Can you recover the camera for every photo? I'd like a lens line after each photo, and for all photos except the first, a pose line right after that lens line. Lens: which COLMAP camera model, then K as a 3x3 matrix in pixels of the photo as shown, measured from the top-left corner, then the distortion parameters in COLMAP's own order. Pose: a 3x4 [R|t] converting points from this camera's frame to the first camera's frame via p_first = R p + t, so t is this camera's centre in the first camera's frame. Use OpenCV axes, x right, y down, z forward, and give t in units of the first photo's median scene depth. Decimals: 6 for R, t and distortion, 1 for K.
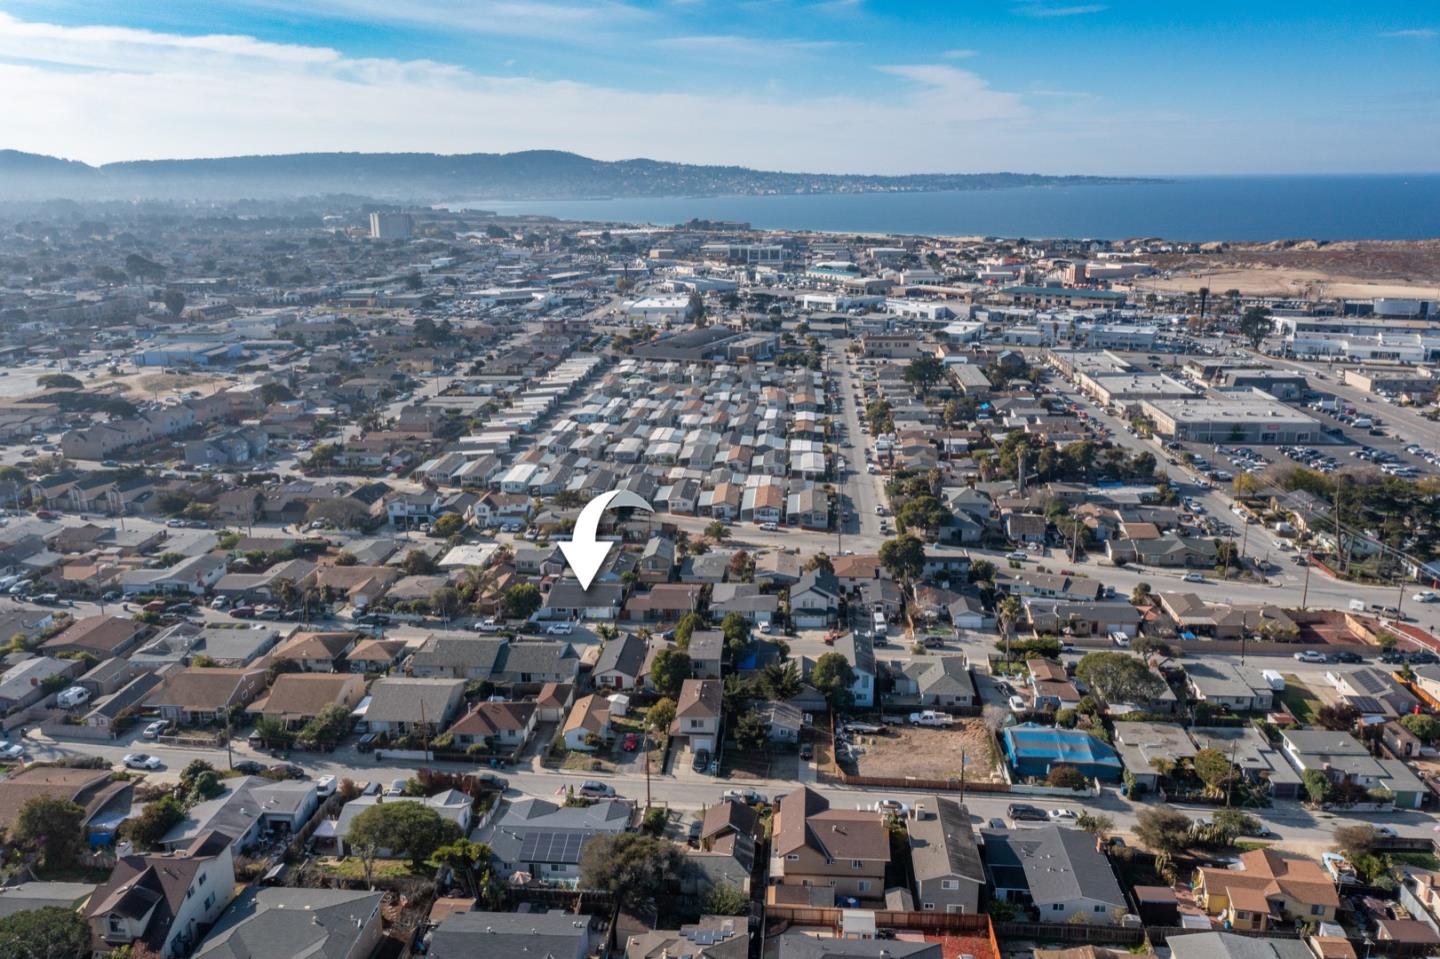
lens RADIAL K [[1176.0, 0, 721.3], [0, 1176.0, 479.9], [0, 0, 1]] dist [-0.015857, 0.008265]
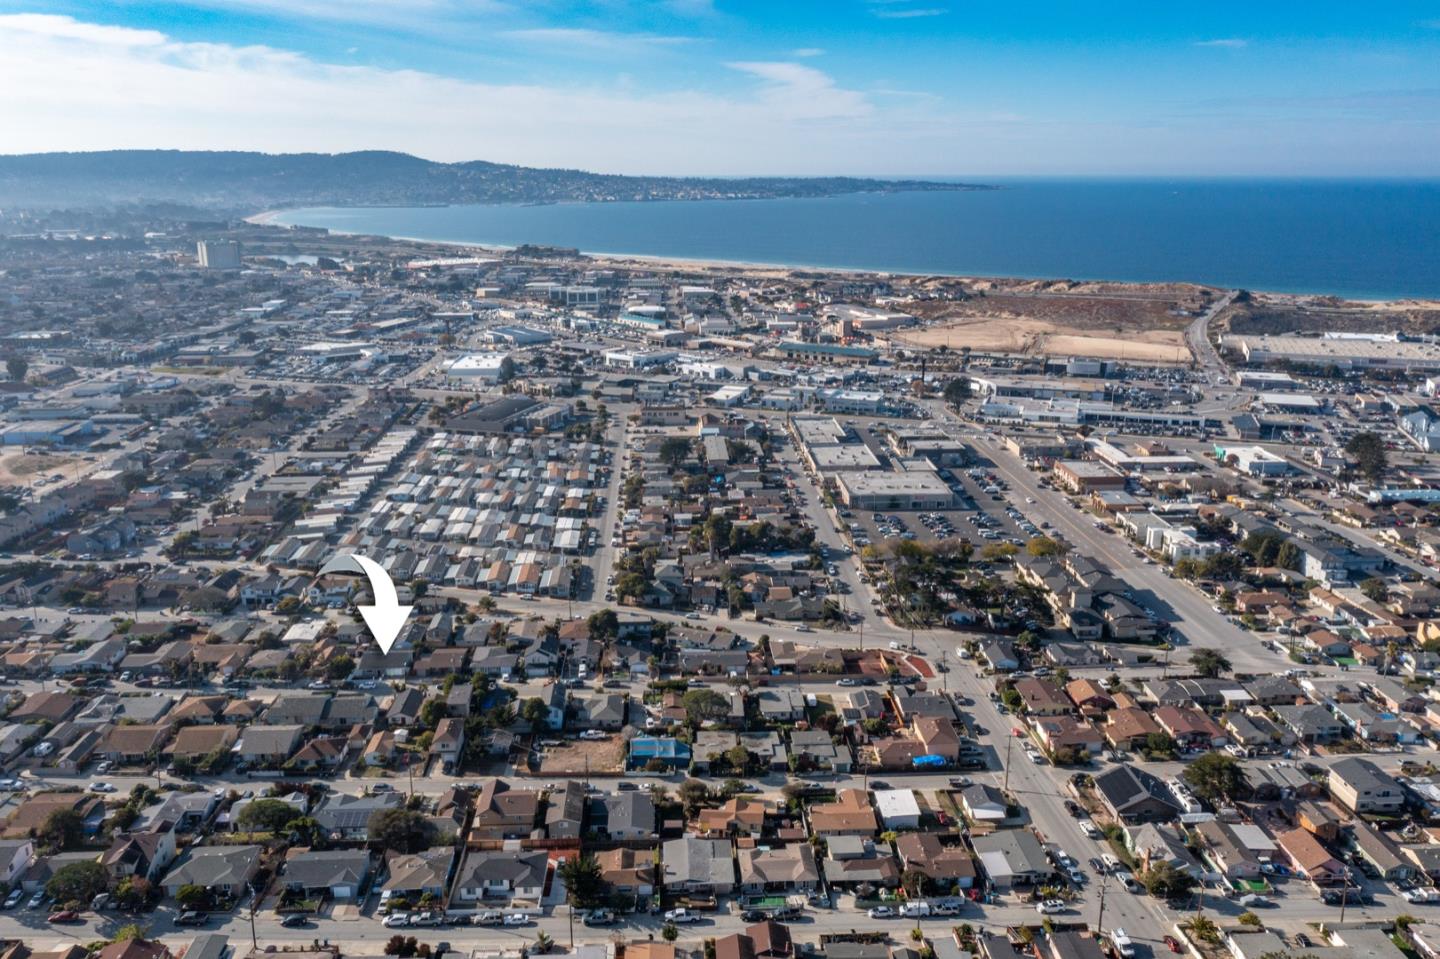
lens RADIAL K [[1176.0, 0, 721.3], [0, 1176.0, 479.9], [0, 0, 1]] dist [-0.015857, 0.008265]
pose [[0.991451, -0.025103, 0.128046, 0.087291], [0.025278, 0.999680, 0.000259, -0.086614], [-0.128011, 0.002979, 0.991768, -0.380617]]
